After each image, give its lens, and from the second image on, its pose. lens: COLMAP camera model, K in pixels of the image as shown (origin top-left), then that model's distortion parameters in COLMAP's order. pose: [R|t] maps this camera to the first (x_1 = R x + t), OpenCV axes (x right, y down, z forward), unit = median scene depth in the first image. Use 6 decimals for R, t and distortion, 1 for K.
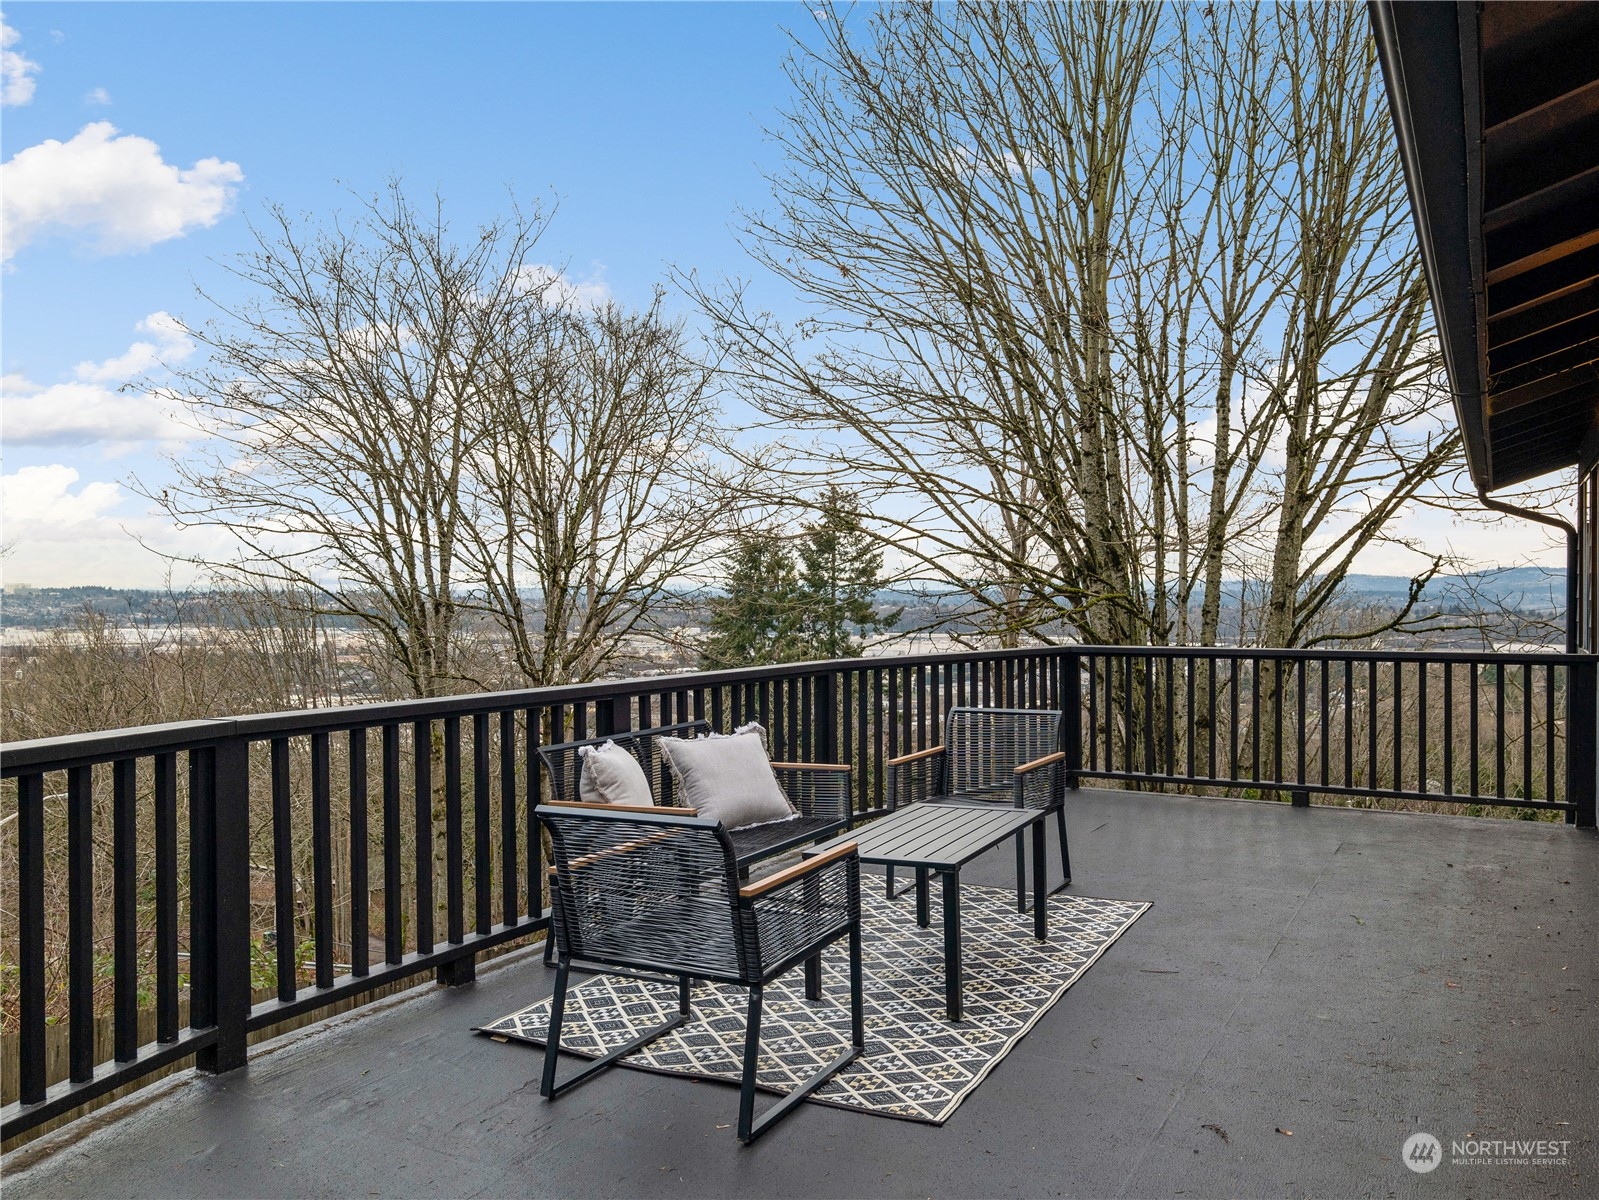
lens RADIAL K [[1249.6, 0, 799.5], [0, 1249.6, 603.4], [0, 0, 1]] dist [0.013526, -0.000059]
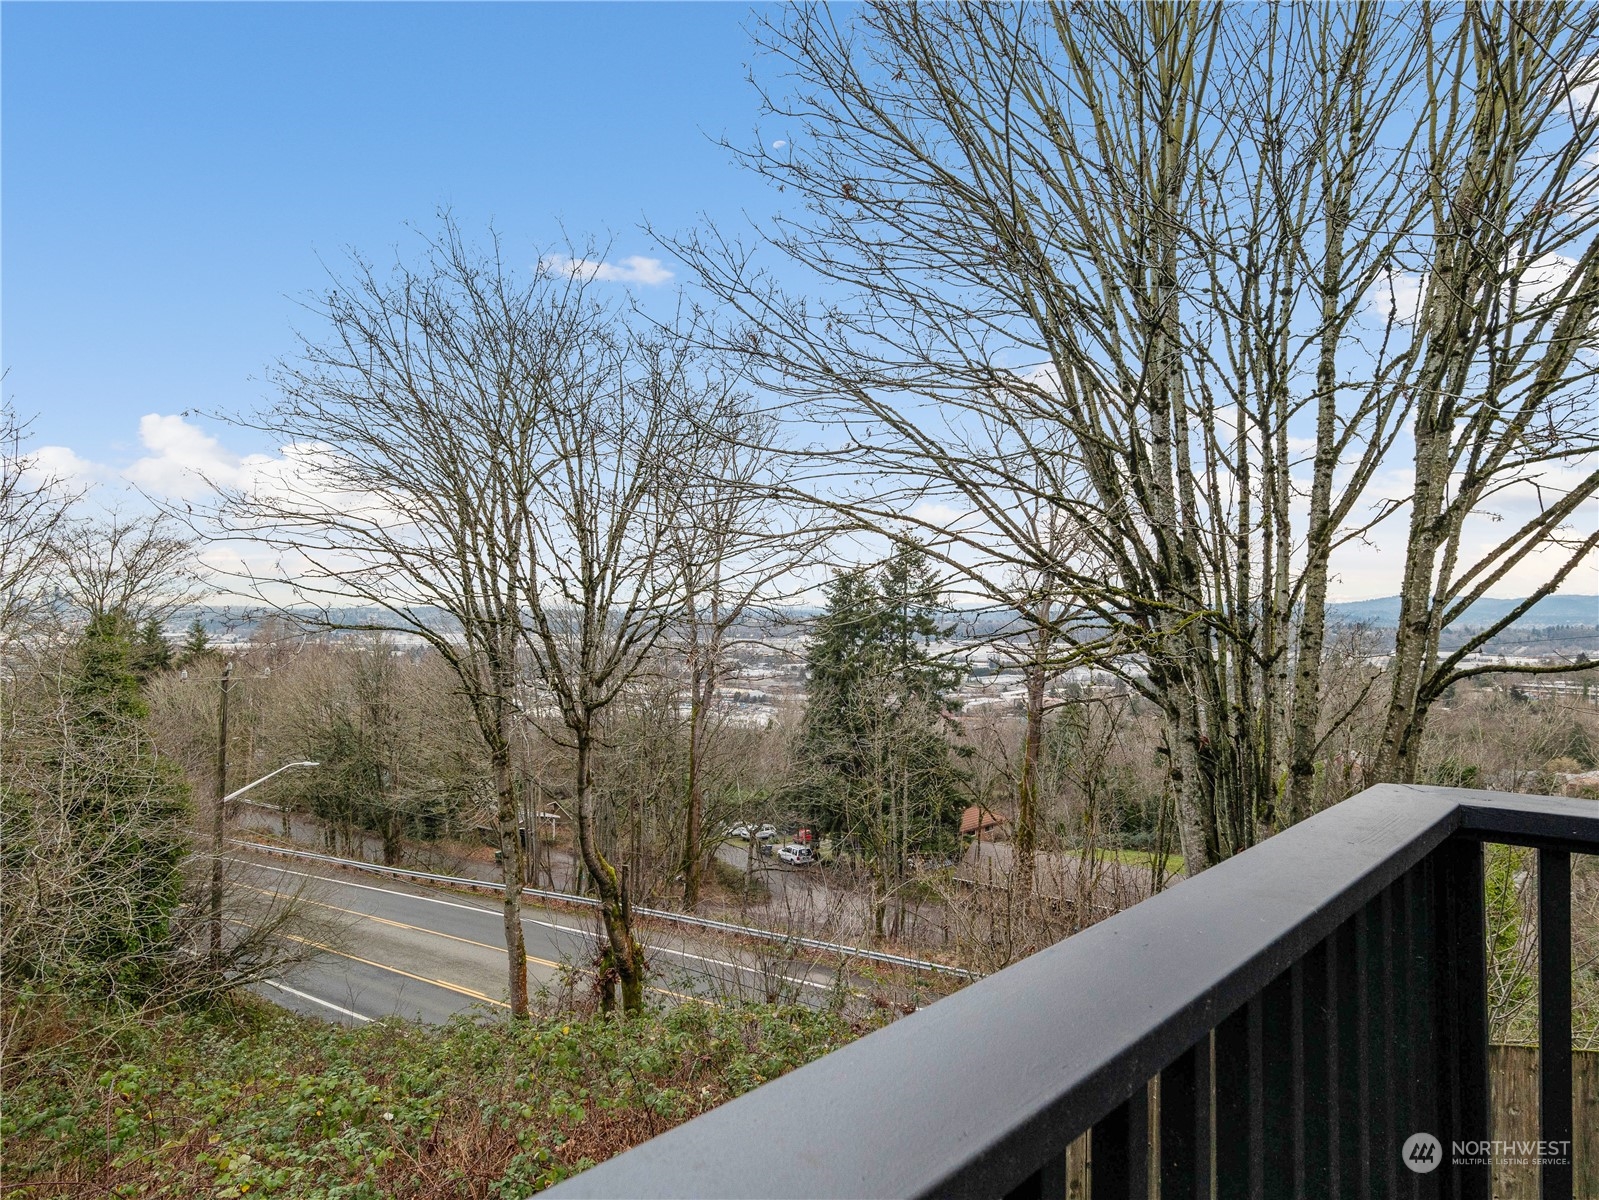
lens RADIAL K [[839.8, 0, 800.4], [0, 839.8, 595.7], [0, 0, 1]] dist [-0.018862, 0.003716]
pose [[0.994317, 0.001360, -0.106450, 0.049593], [-0.004338, 0.999606, -0.027748, -0.001169], [0.106371, 0.028052, 0.993931, 0.396306]]
